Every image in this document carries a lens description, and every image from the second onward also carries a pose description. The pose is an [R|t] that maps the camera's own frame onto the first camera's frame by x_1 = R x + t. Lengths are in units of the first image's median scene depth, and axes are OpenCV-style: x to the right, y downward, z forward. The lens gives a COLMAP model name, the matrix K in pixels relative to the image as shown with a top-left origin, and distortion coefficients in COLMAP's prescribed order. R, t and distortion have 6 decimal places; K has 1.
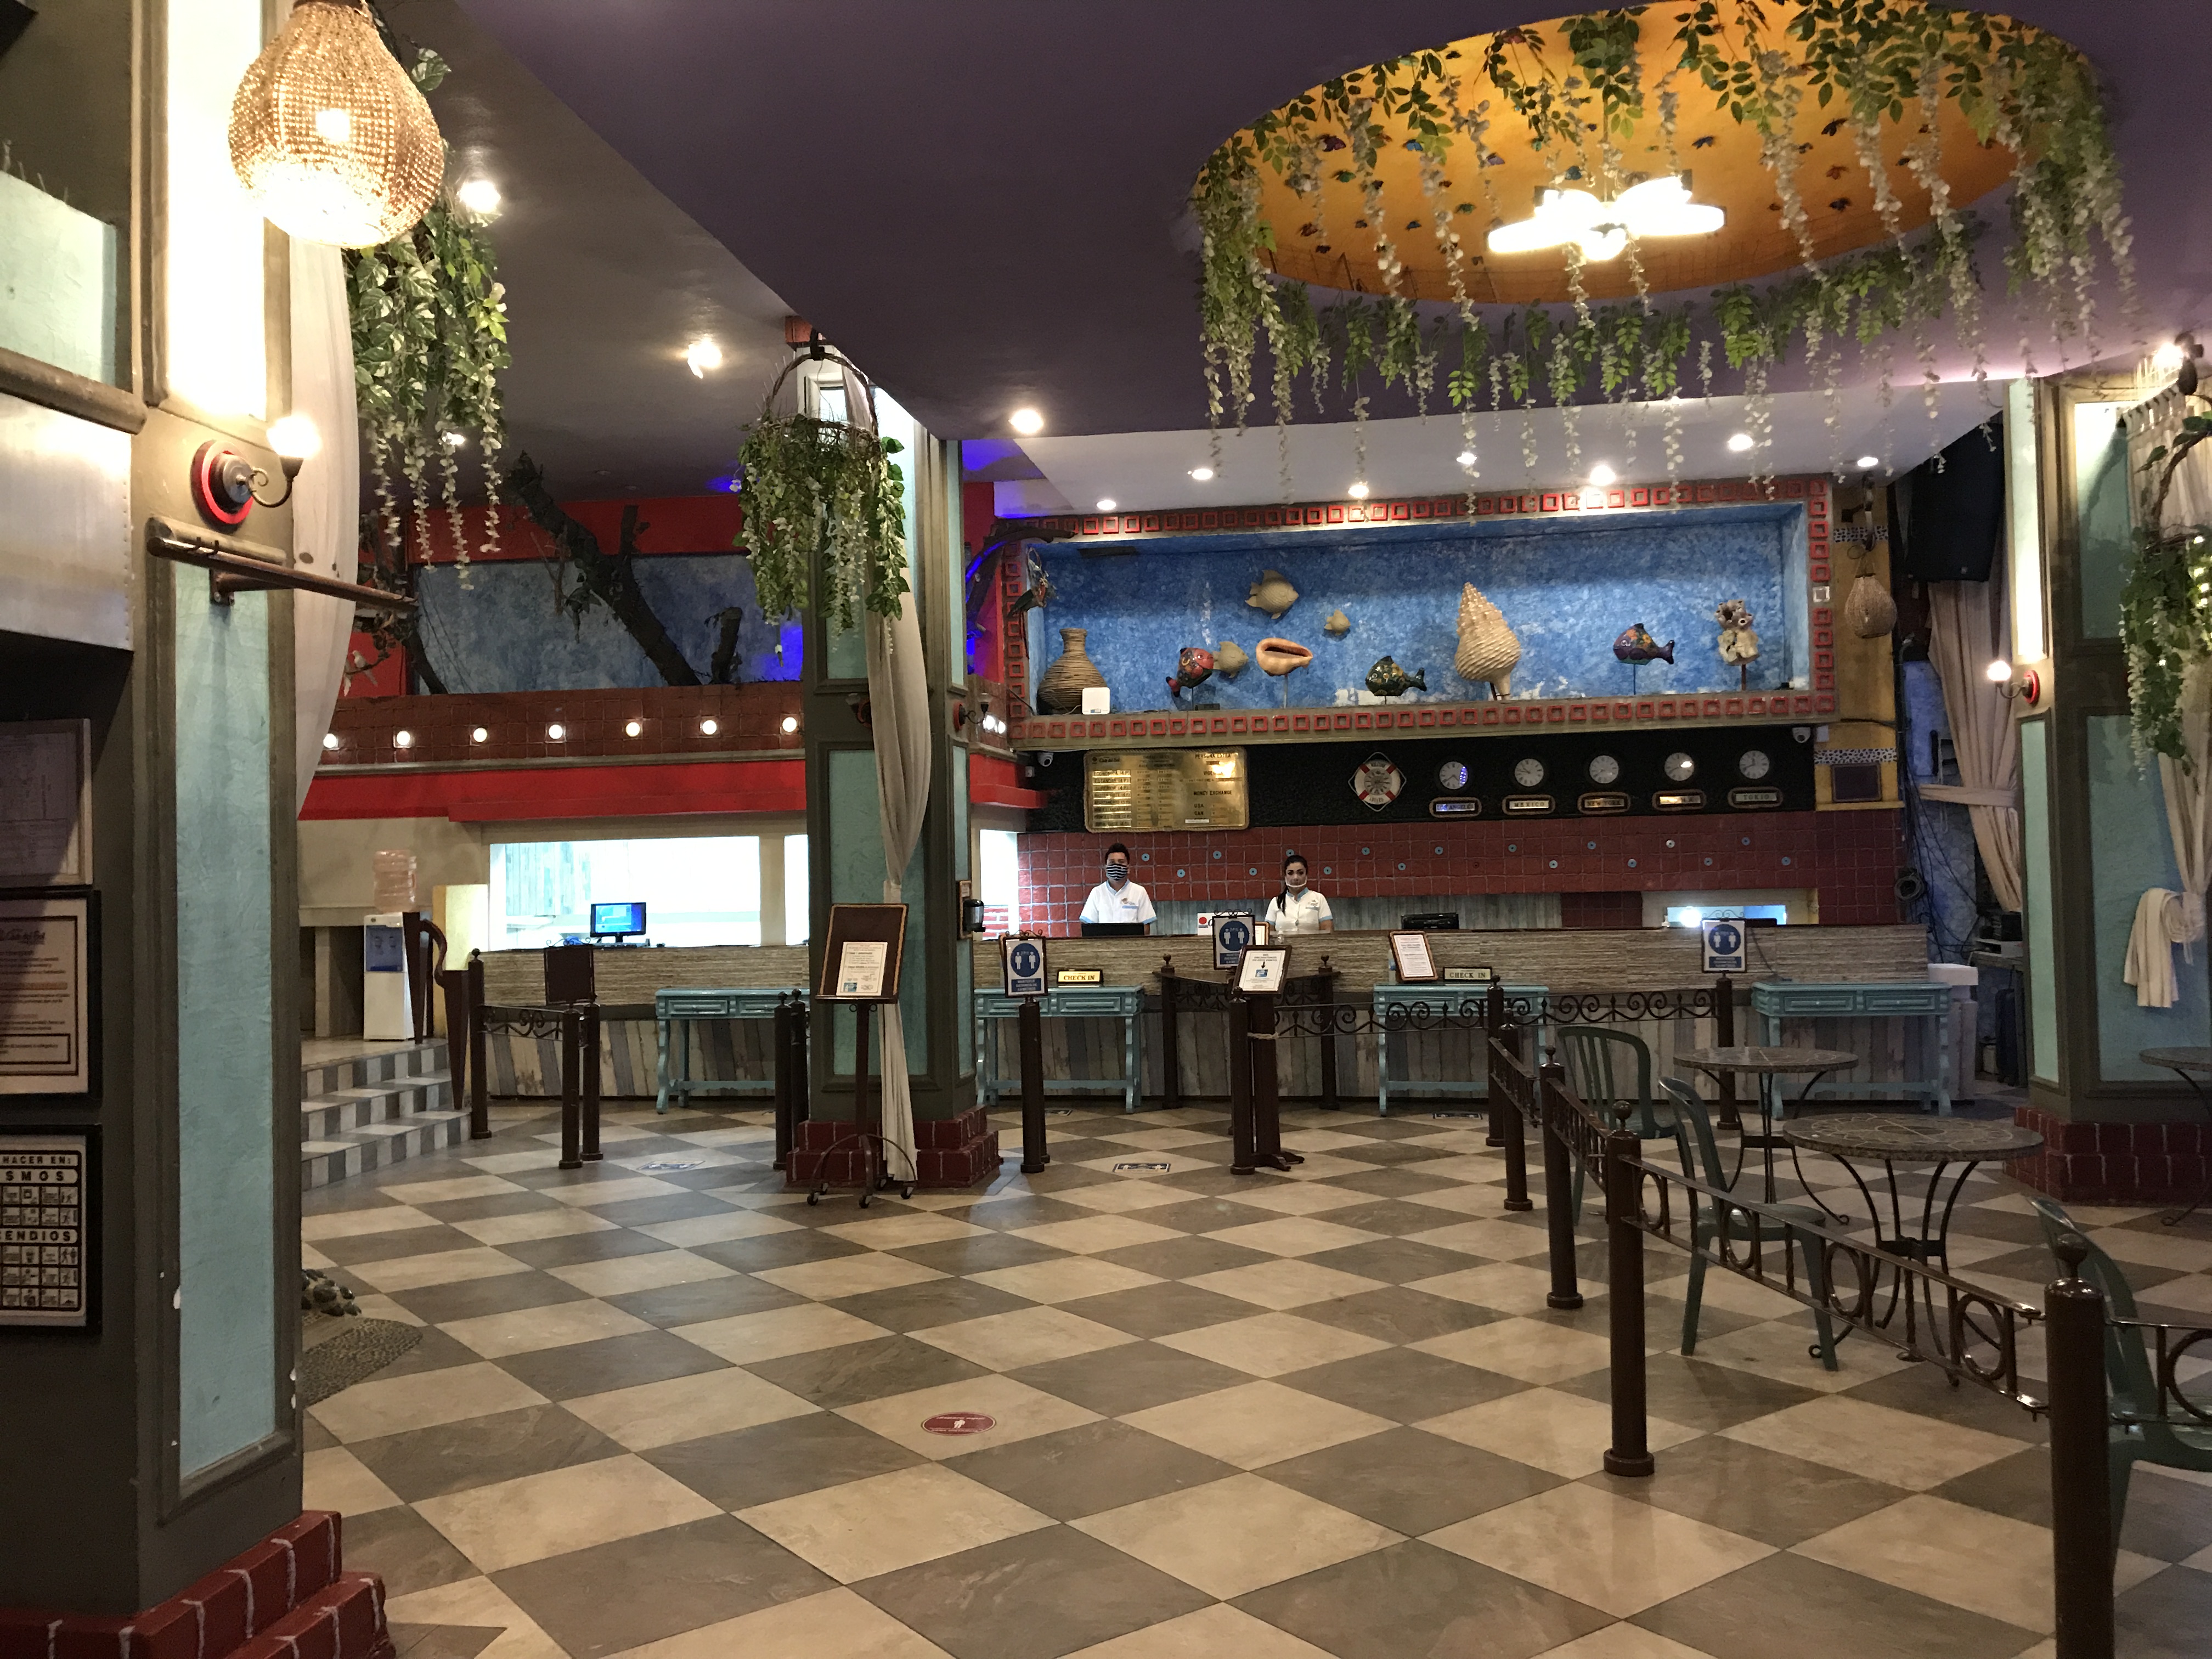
lens RADIAL K [[1843.2, 0, 1104.9], [0, 1843.2, 816.7], [0, 0, 1]] dist [0.016952, -0.014552]
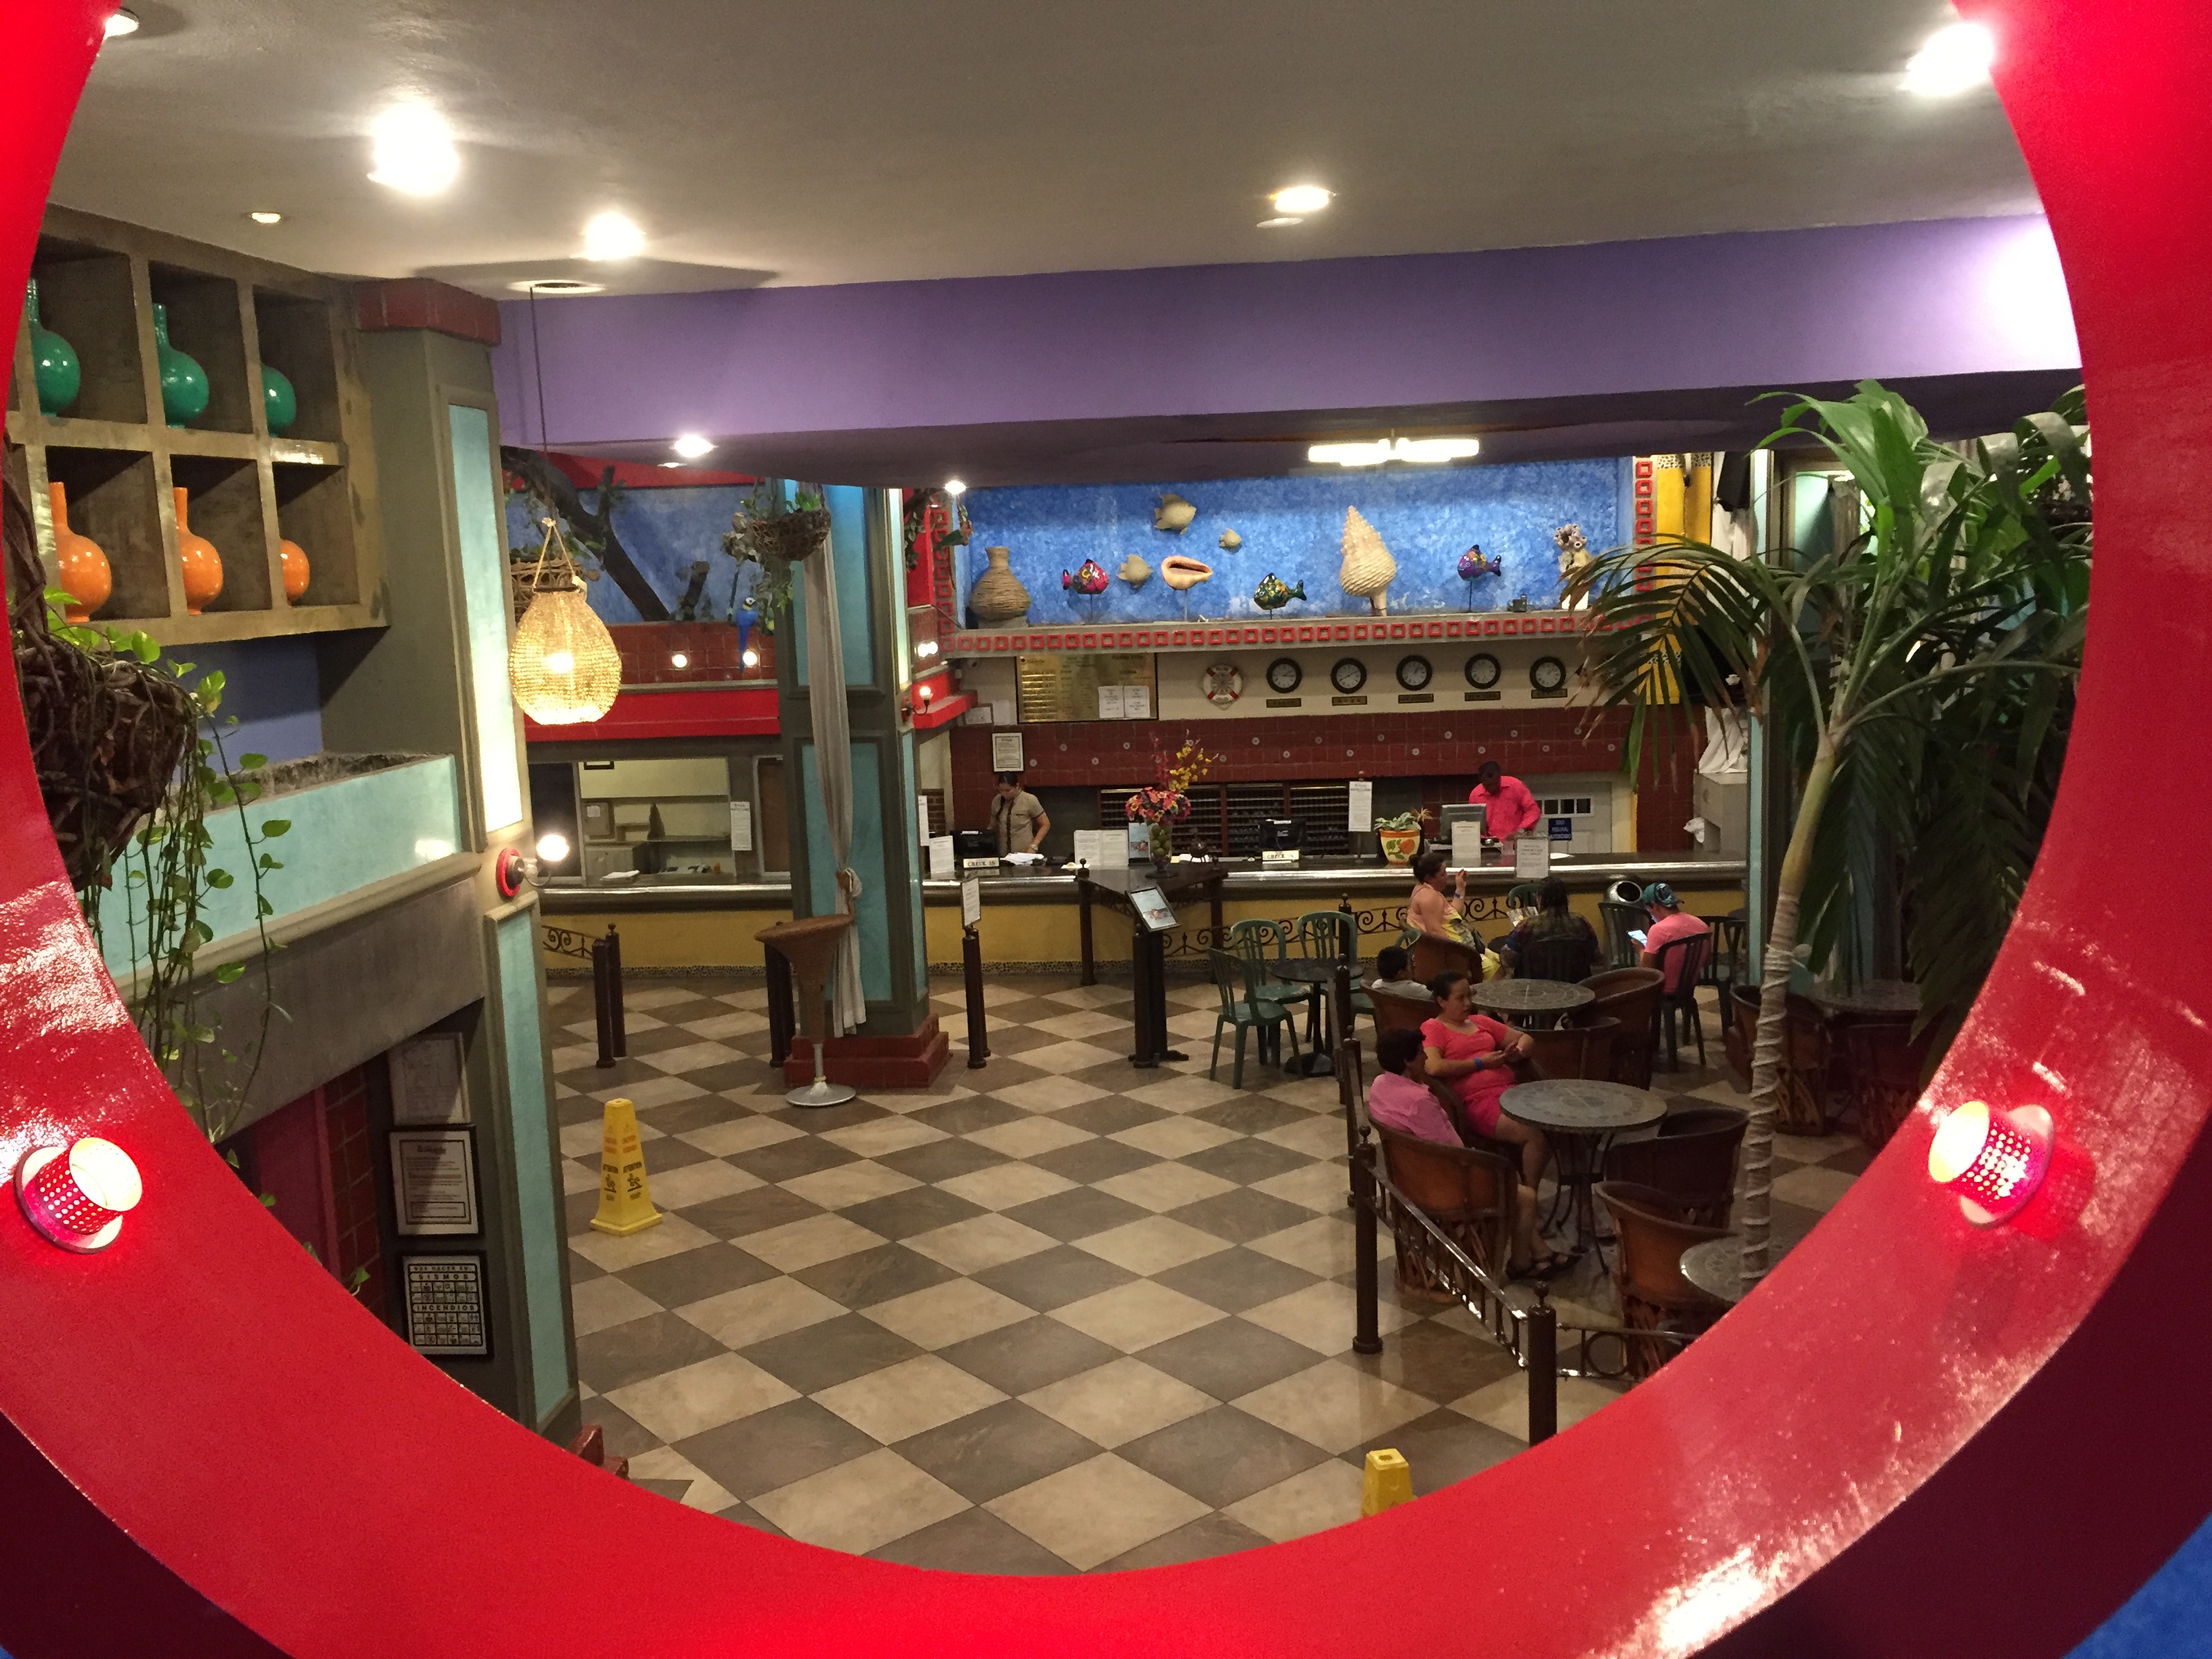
lens RADIAL K [[1943.4, 0, 1104.7], [0, 1943.4, 848.9], [0, 0, 1]] dist [0.019252, 0.004595]
pose [[0.999069, -0.019548, 0.038458, 0.000250], [0.012318, 0.983596, 0.179964, -0.137420], [-0.041345, -0.179323, 0.982921, -0.206818]]
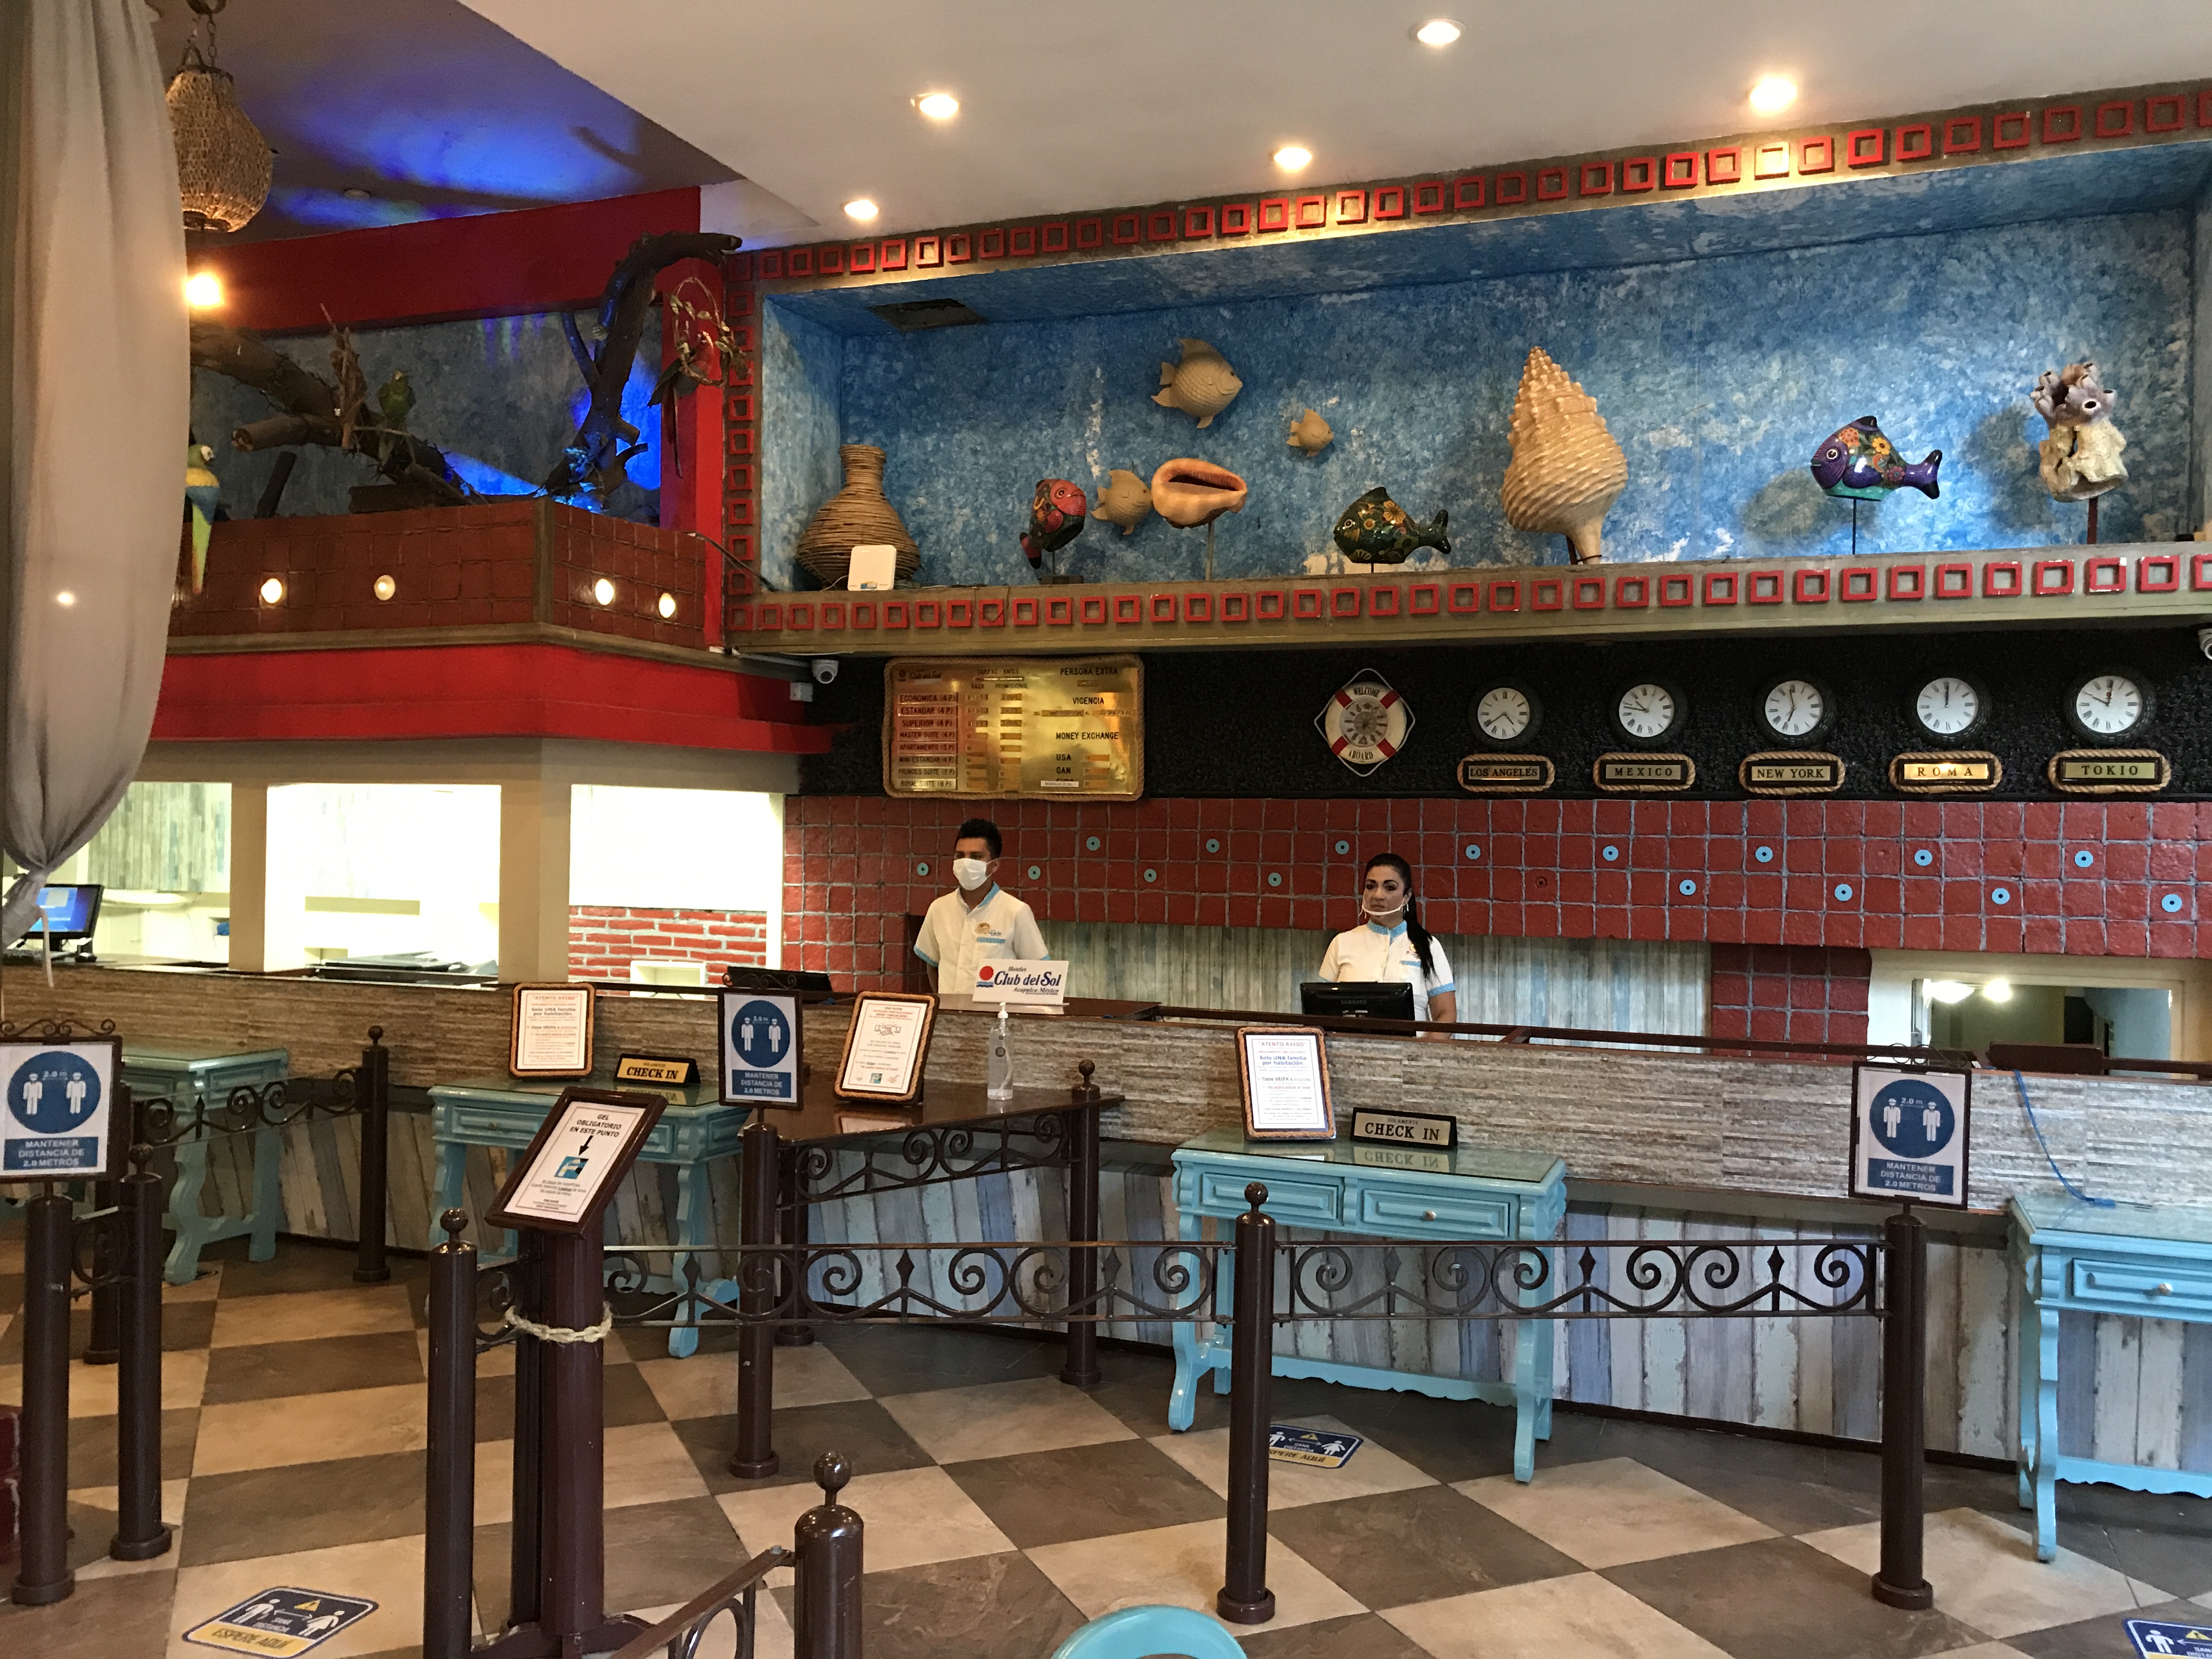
lens RADIAL K [[1843.2, 0, 1129.8], [0, 1843.2, 815.0], [0, 0, 1]] dist [0.016952, -0.014552]
pose [[0.975905, 0.036517, -0.215117, 0.202623], [-0.032198, 0.999204, 0.023547, -0.002015], [0.215806, -0.016053, 0.976304, 0.459044]]
